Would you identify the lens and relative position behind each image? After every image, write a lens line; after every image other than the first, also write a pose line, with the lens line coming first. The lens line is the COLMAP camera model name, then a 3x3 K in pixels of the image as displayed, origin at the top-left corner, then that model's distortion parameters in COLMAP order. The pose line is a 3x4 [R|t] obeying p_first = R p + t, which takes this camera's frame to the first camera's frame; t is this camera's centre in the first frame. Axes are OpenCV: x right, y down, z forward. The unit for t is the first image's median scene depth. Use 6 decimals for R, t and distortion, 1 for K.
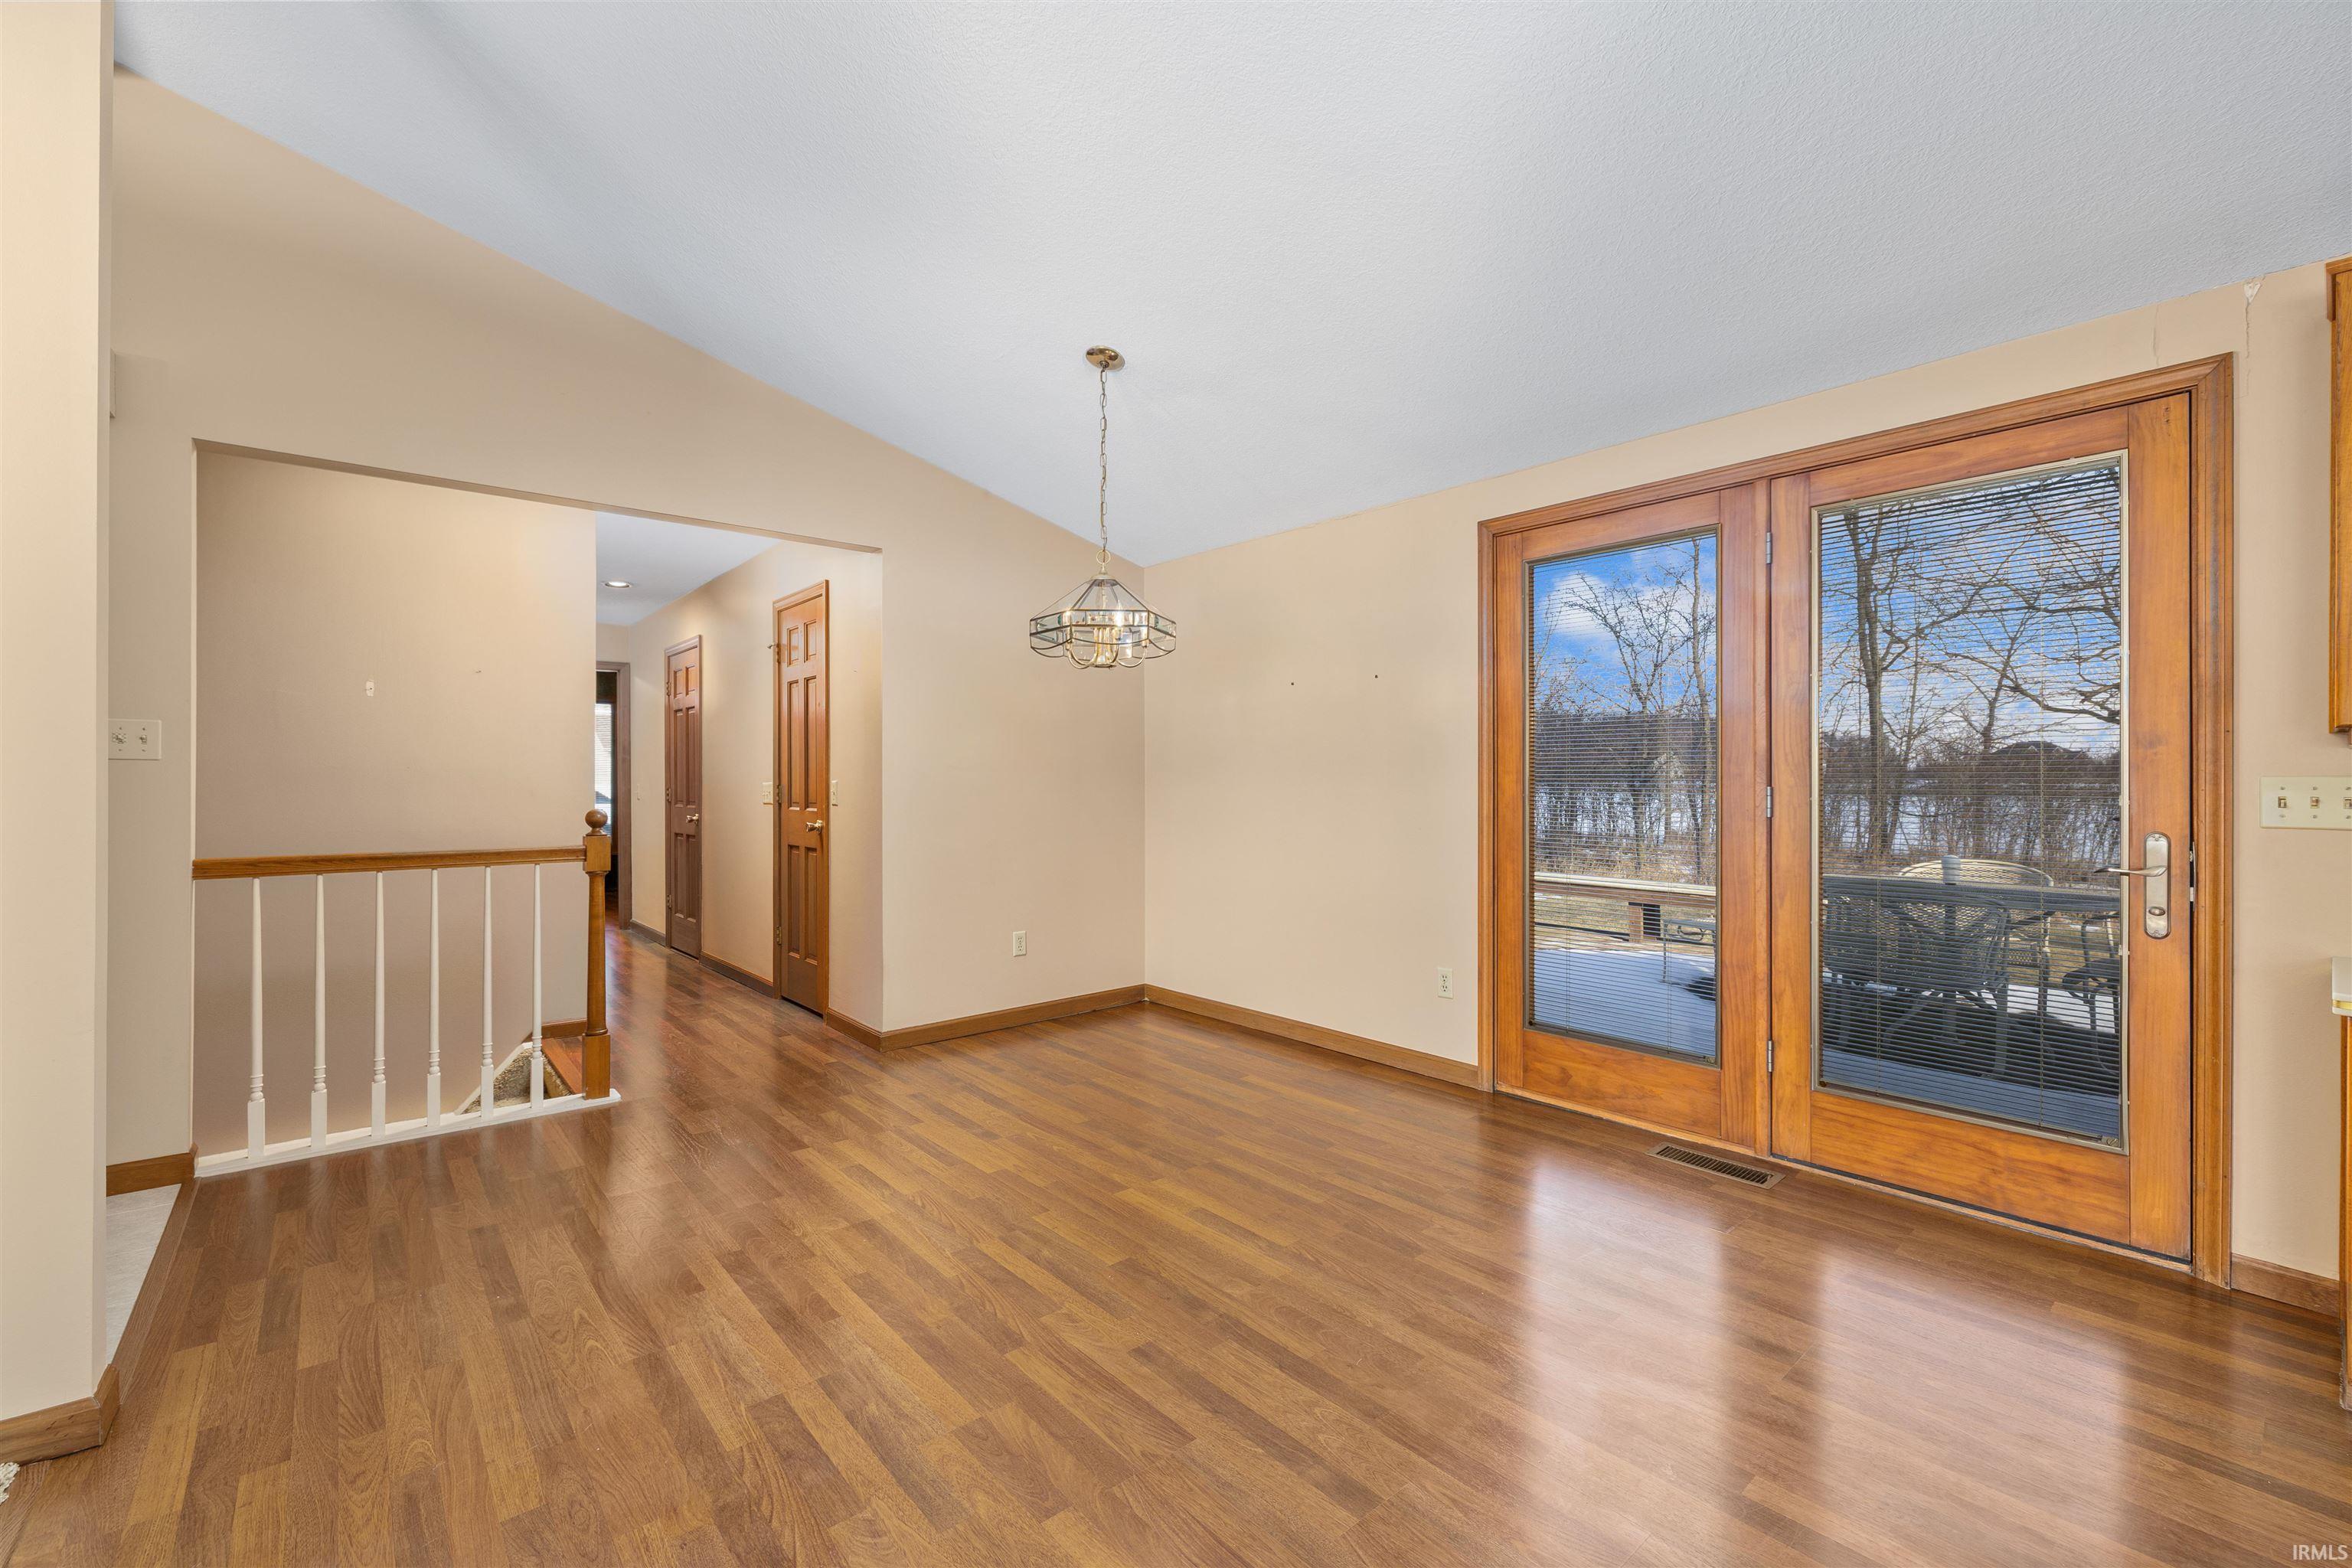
lens RADIAL K [[998.9, 0, 1176.0], [0, 998.9, 784.0], [0, 0, 1]] dist [0.002044, 0.000159]
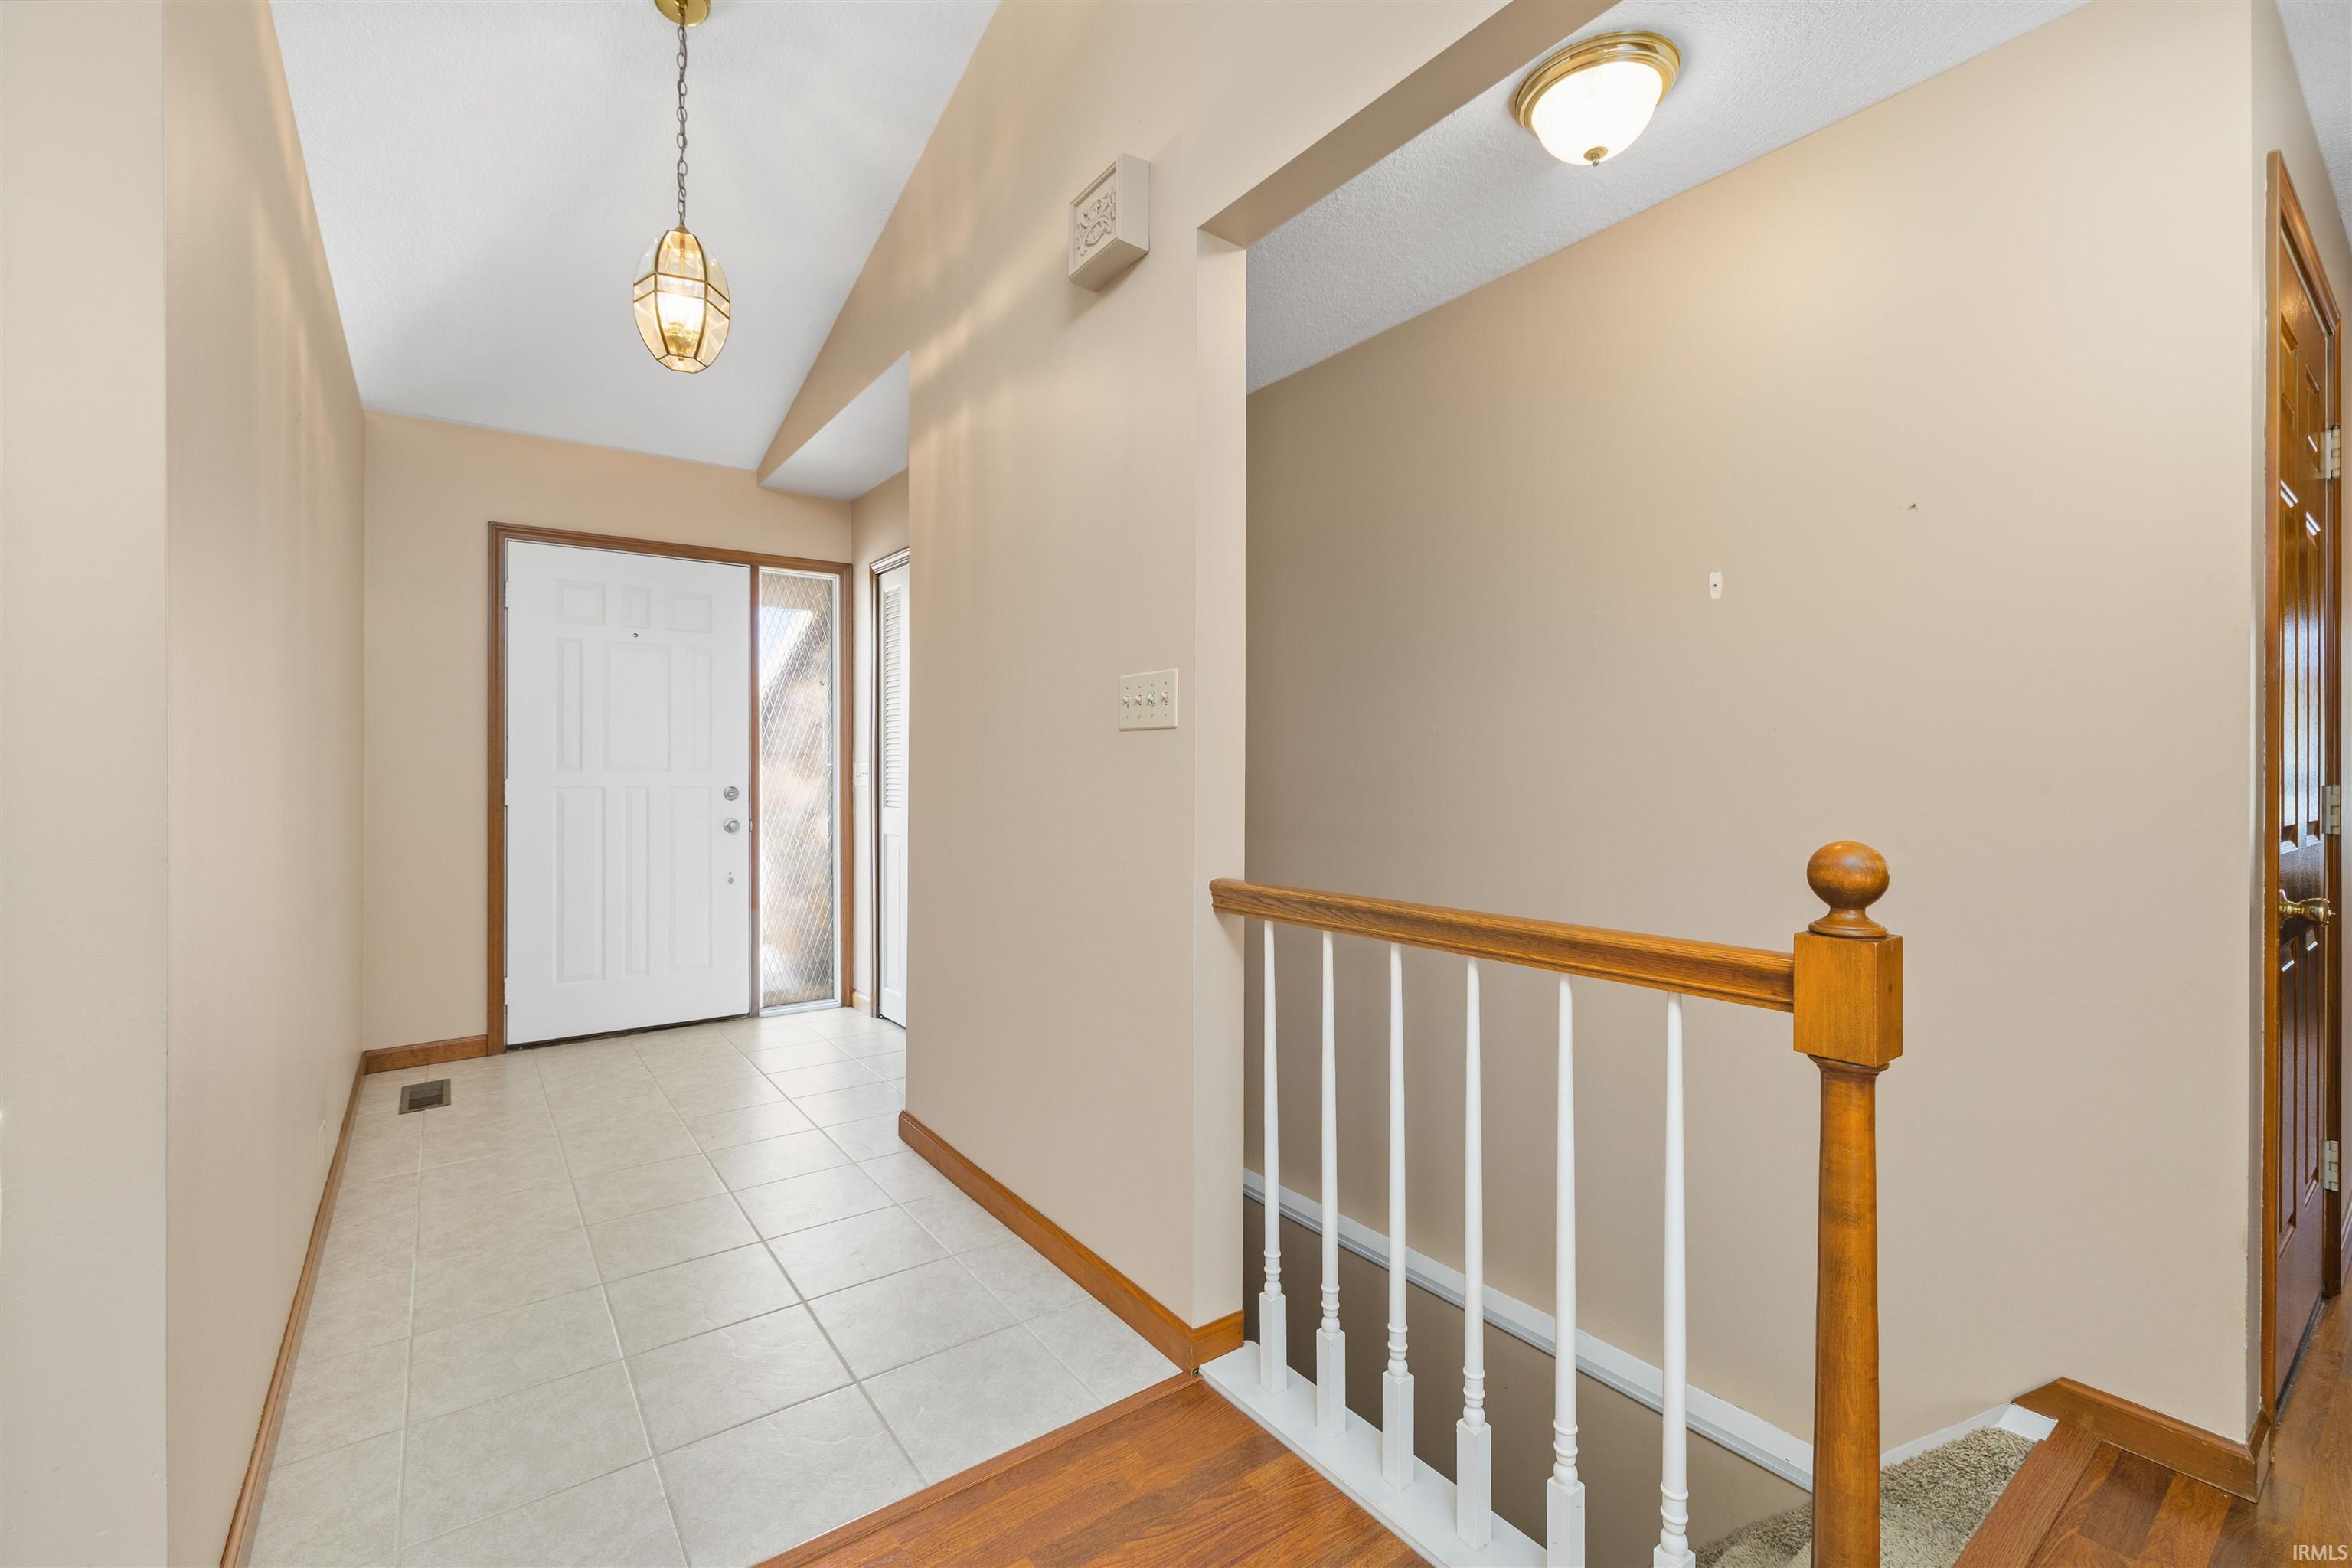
lens RADIAL K [[998.9, 0, 1176.0], [0, 998.9, 784.0], [0, 0, 1]] dist [0.002044, 0.000159]
pose [[-0.058606, 0.000003, -0.998281, -0.292747], [0.008720, 0.999962, -0.000509, 0.008864], [0.998243, -0.008735, -0.058604, 0.841815]]
